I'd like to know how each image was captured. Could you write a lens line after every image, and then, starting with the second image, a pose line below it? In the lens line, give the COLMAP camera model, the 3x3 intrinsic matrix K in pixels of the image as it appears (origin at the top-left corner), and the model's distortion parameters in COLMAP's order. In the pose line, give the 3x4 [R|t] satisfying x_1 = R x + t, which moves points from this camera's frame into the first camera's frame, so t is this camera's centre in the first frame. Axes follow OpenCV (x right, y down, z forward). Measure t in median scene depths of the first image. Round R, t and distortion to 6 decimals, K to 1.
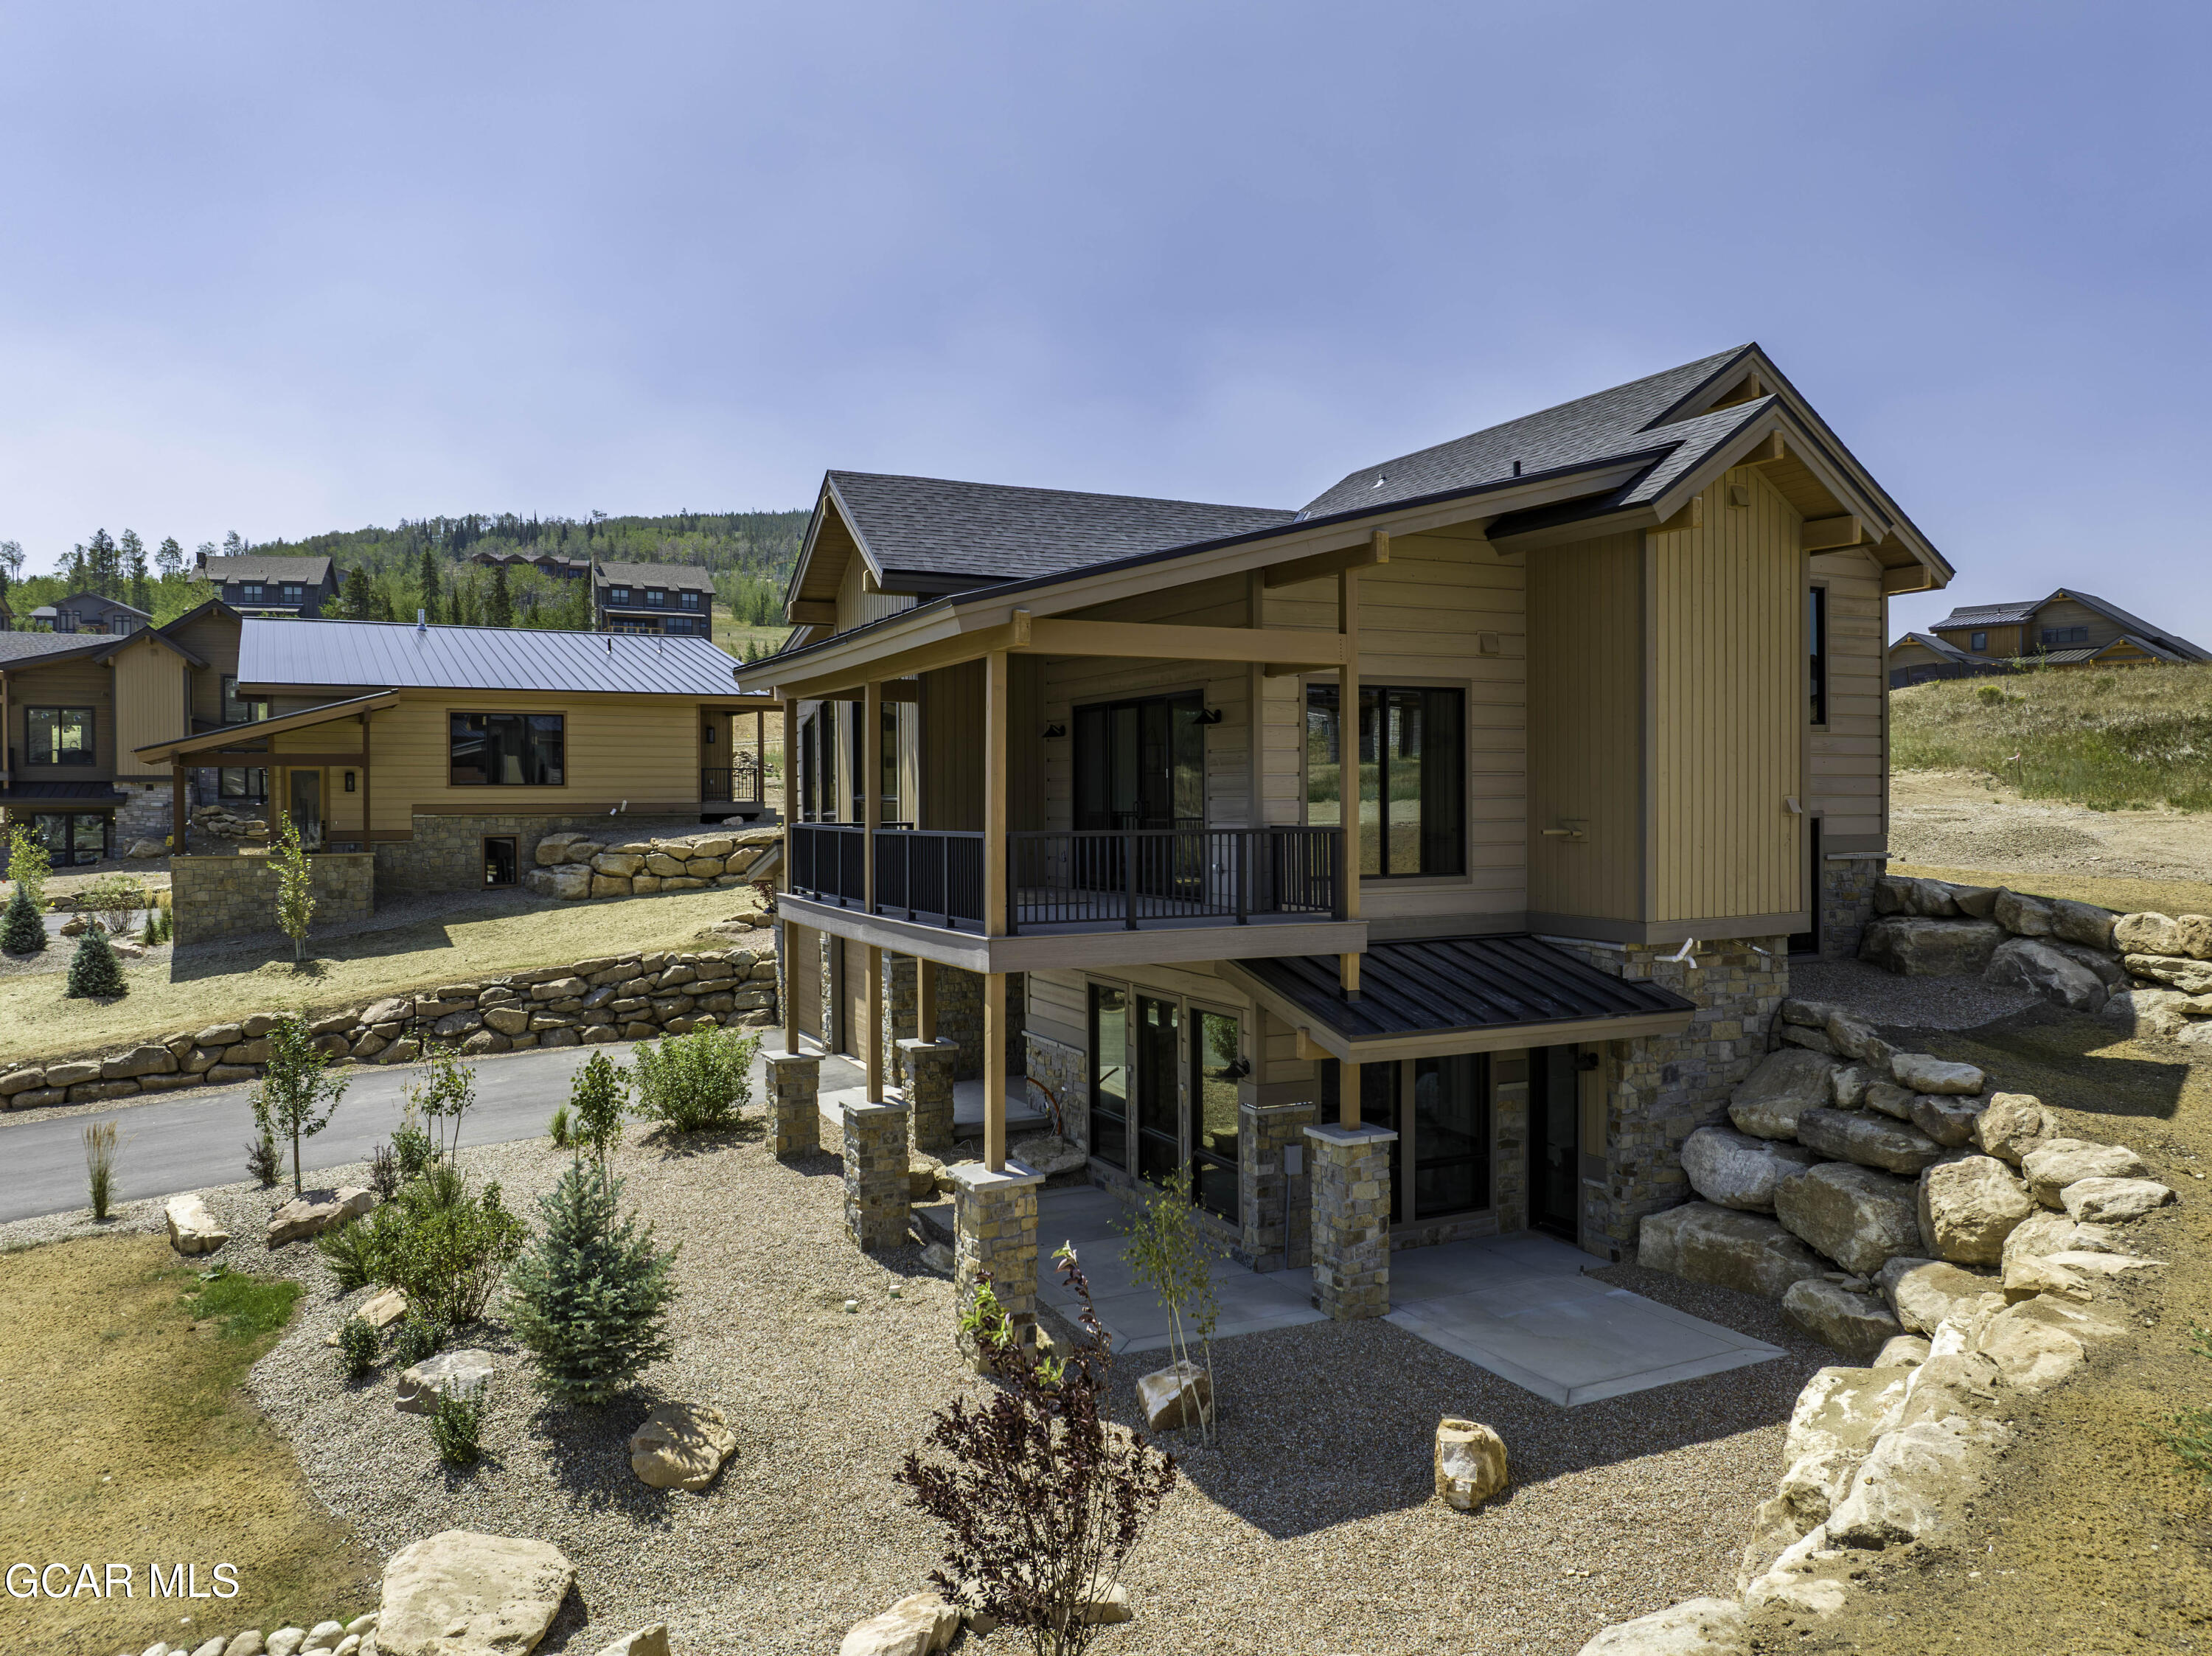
lens RADIAL K [[1554.5, 0, 1118.8], [0, 1554.5, 823.8], [0, 0, 1]] dist [-0.039565, 0.001573]
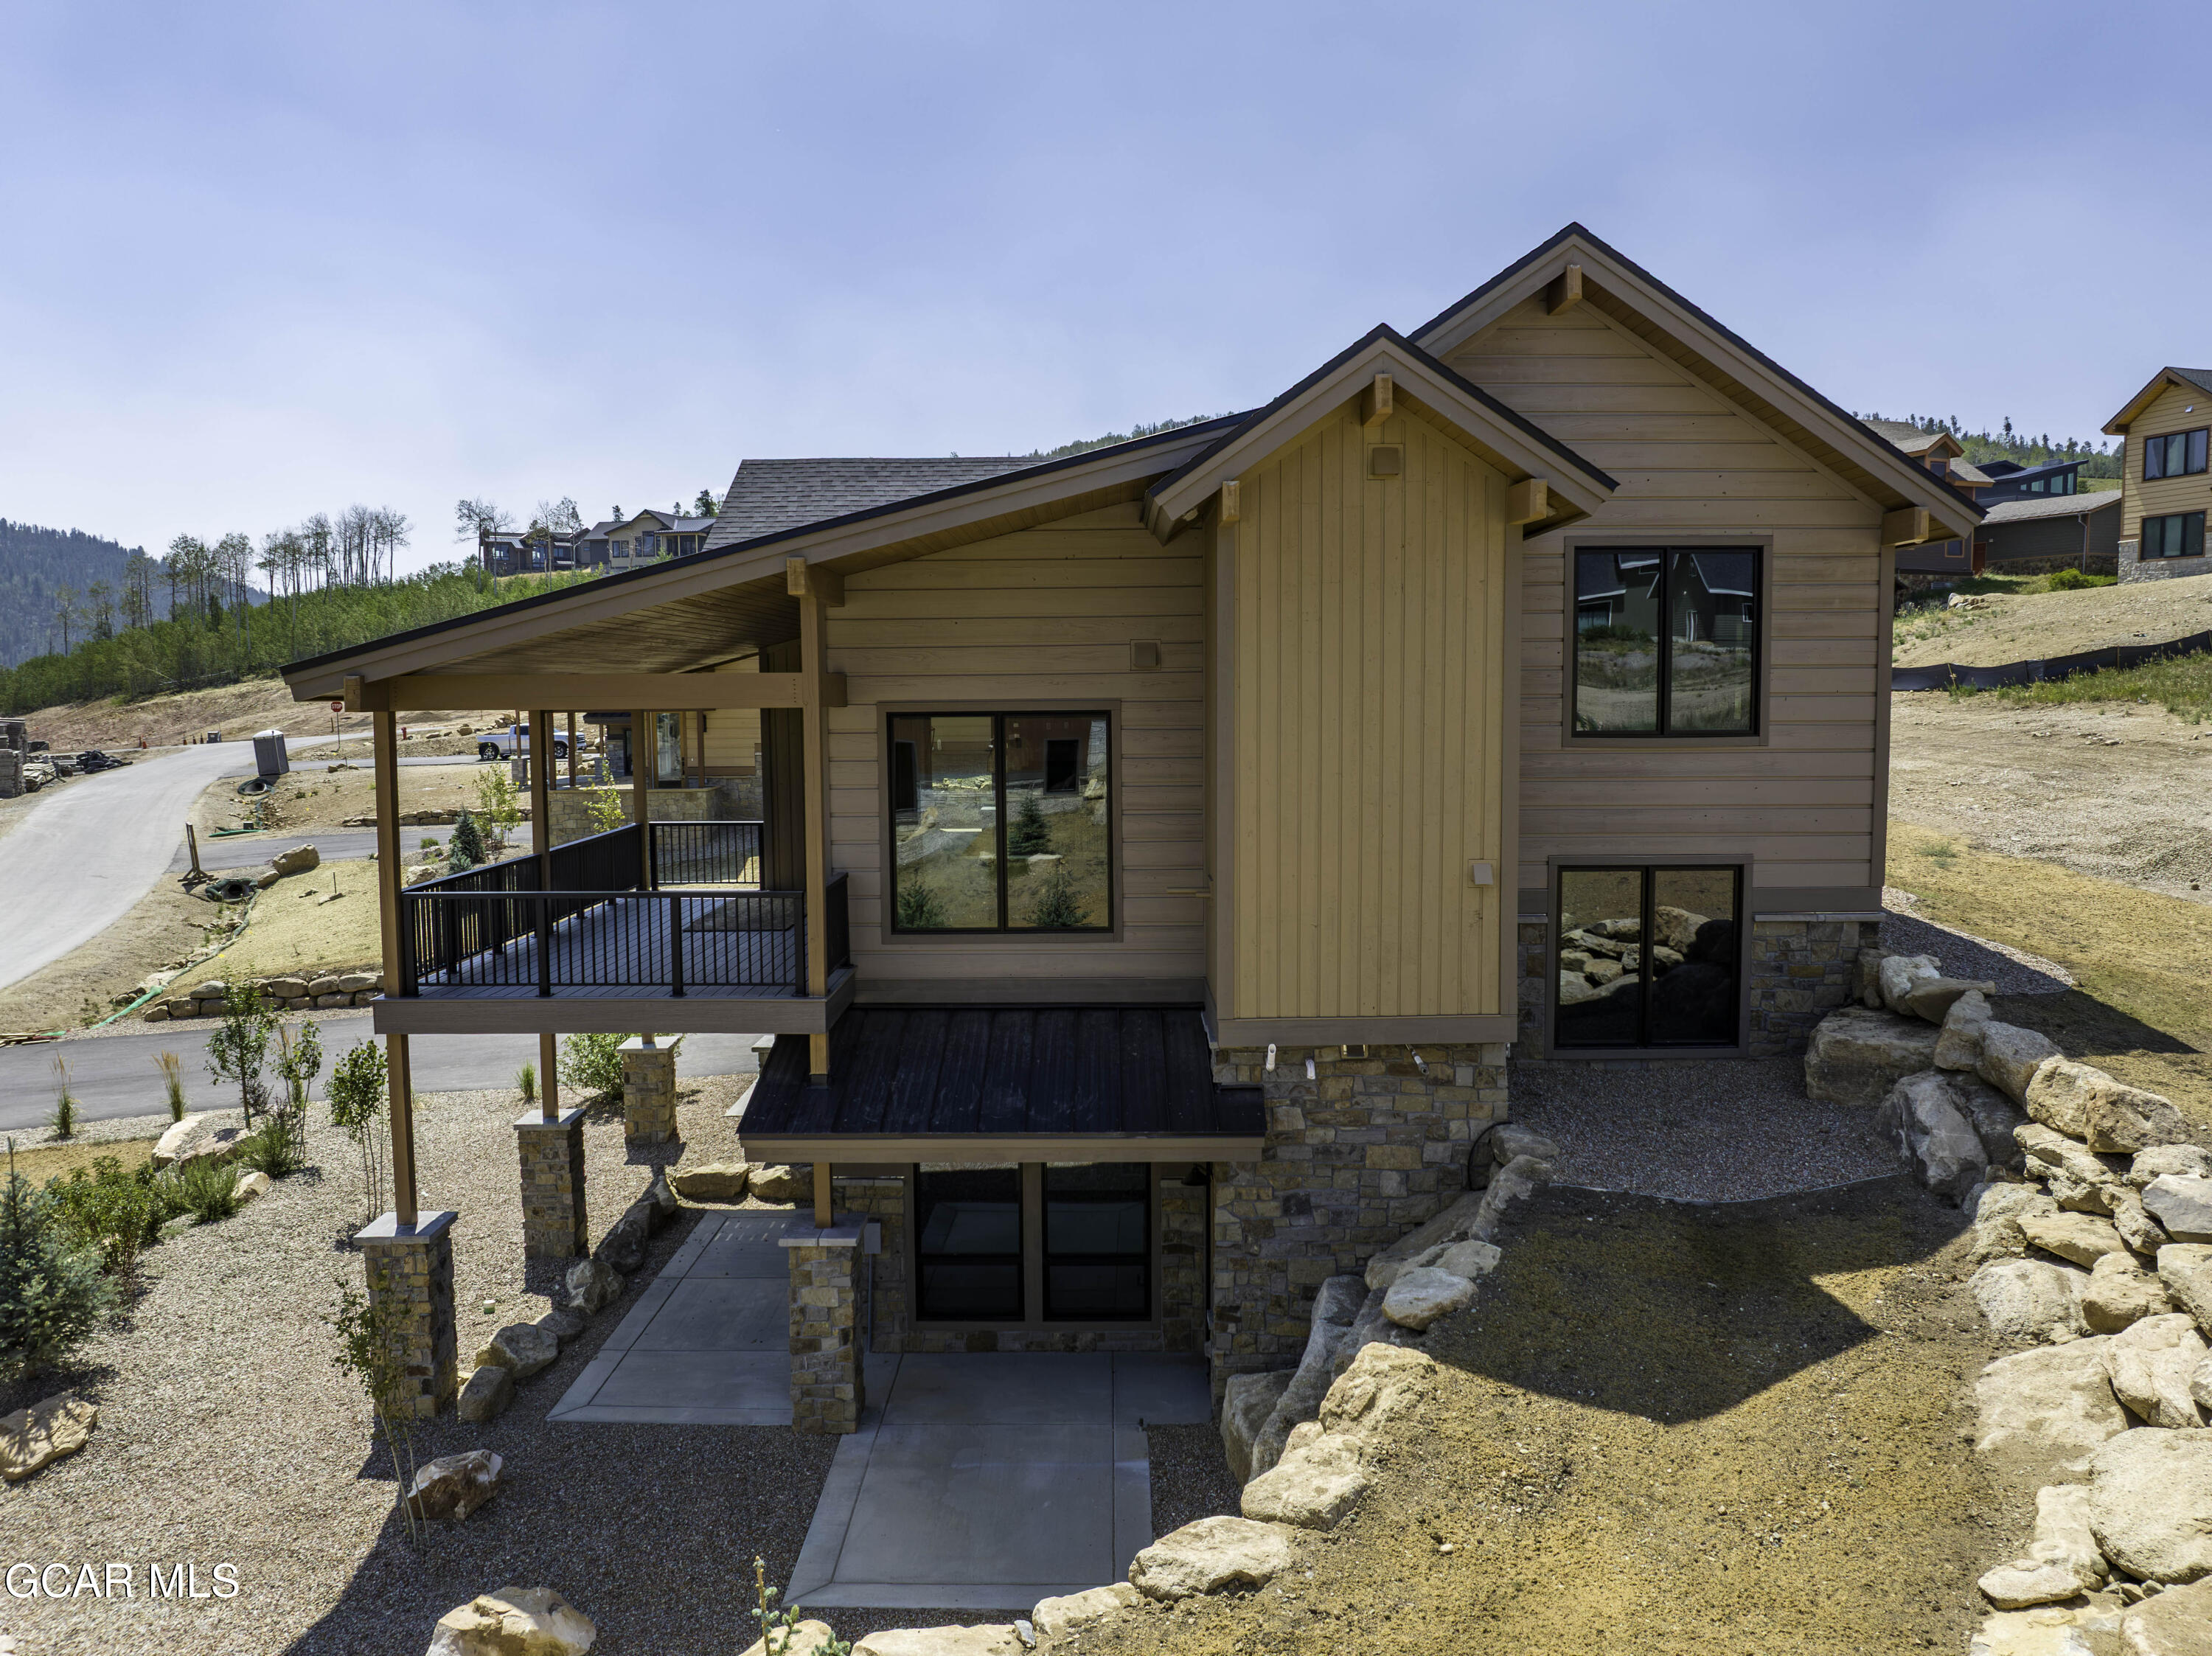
lens RADIAL K [[1554.5, 0, 1111.4], [0, 1554.5, 811.2], [0, 0, 1]] dist [-0.039565, 0.001573]
pose [[0.894743, 0.034245, -0.445266, 0.606747], [-0.004167, 0.997652, 0.068355, -0.091922], [0.446562, -0.059305, 0.892785, 0.252729]]
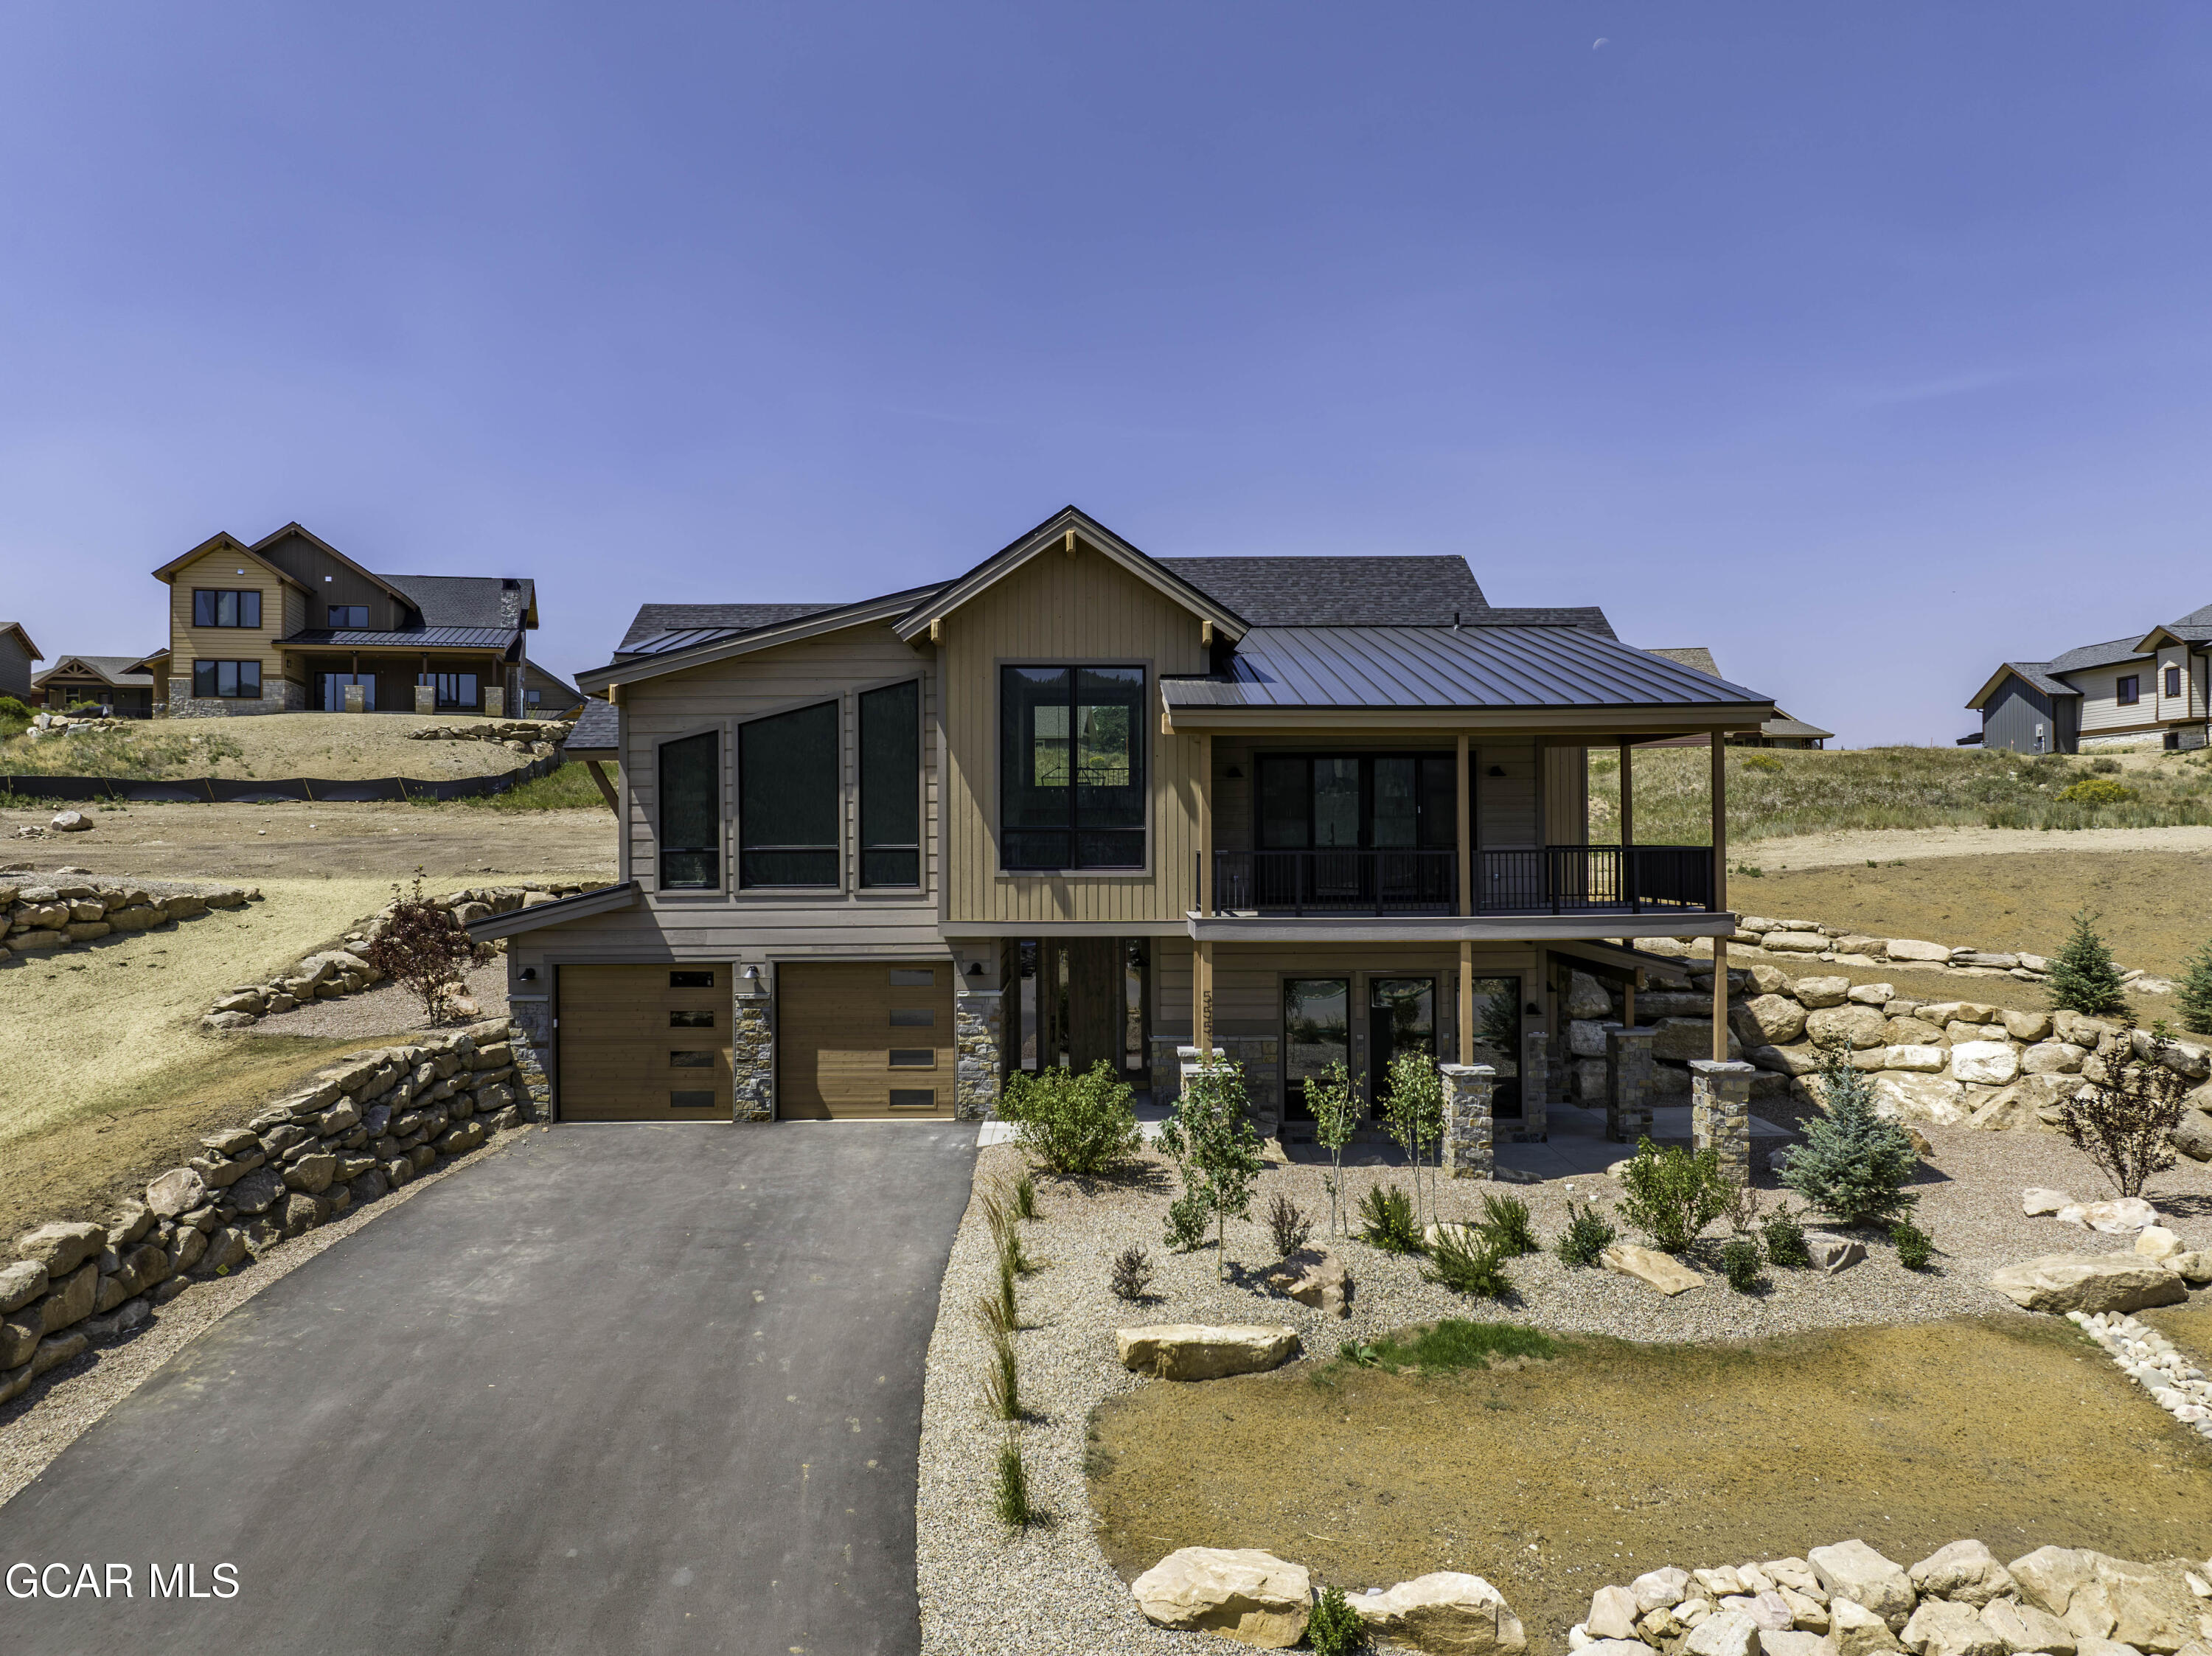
lens RADIAL K [[1554.5, 0, 1117.8], [0, 1554.5, 814.6], [0, 0, 1]] dist [-0.039565, 0.001573]
pose [[0.429316, 0.012428, 0.903069, -1.383420], [0.019614, 0.999541, -0.023080, -0.002449], [-0.902941, 0.027621, 0.428875, 0.686879]]
